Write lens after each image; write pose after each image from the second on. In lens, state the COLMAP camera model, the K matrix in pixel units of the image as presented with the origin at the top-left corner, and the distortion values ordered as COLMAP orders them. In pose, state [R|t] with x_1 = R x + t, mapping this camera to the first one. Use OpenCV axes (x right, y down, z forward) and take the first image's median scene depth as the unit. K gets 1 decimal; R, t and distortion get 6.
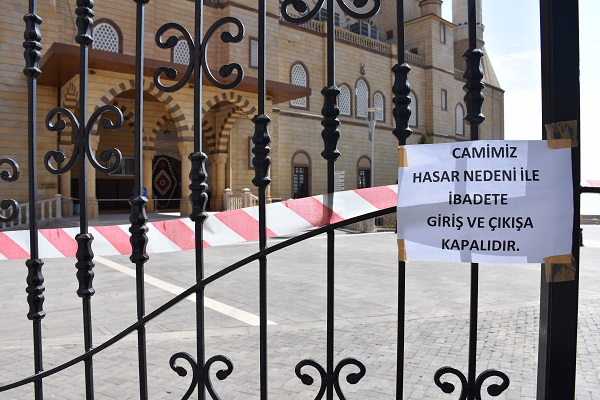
lens RADIAL K [[465.4, 0, 300.6], [0, 465.4, 204.0], [0, 0, 1]] dist [-0.137043, 0.054429]
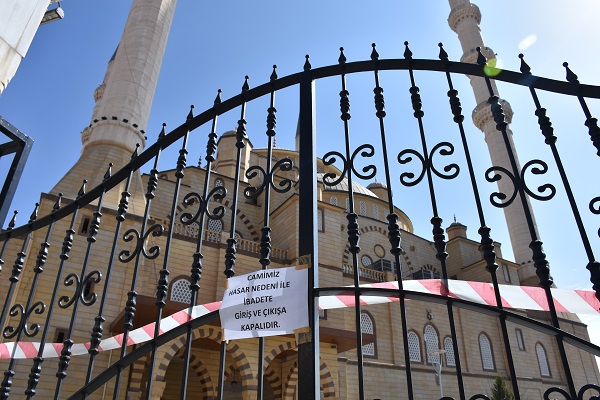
lens RADIAL K [[465.4, 0, 298.8], [0, 465.4, 200.4], [0, 0, 1]] dist [-0.137043, 0.054429]
pose [[0.986385, -0.078059, -0.144748, 0.030010], [-0.008393, 0.855131, -0.518345, 0.021281], [0.164240, 0.512502, 0.842833, -0.025537]]
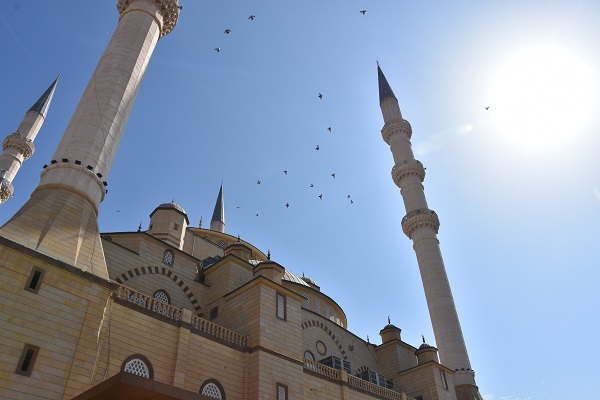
lens RADIAL K [[465.4, 0, 298.3], [0, 465.4, 199.6], [0, 0, 1]] dist [-0.137043, 0.054429]
pose [[0.995341, 0.041330, 0.087110, -0.211092], [0.029319, 0.730946, -0.681805, 0.005481], [-0.091852, 0.681183, 0.726329, 0.055688]]
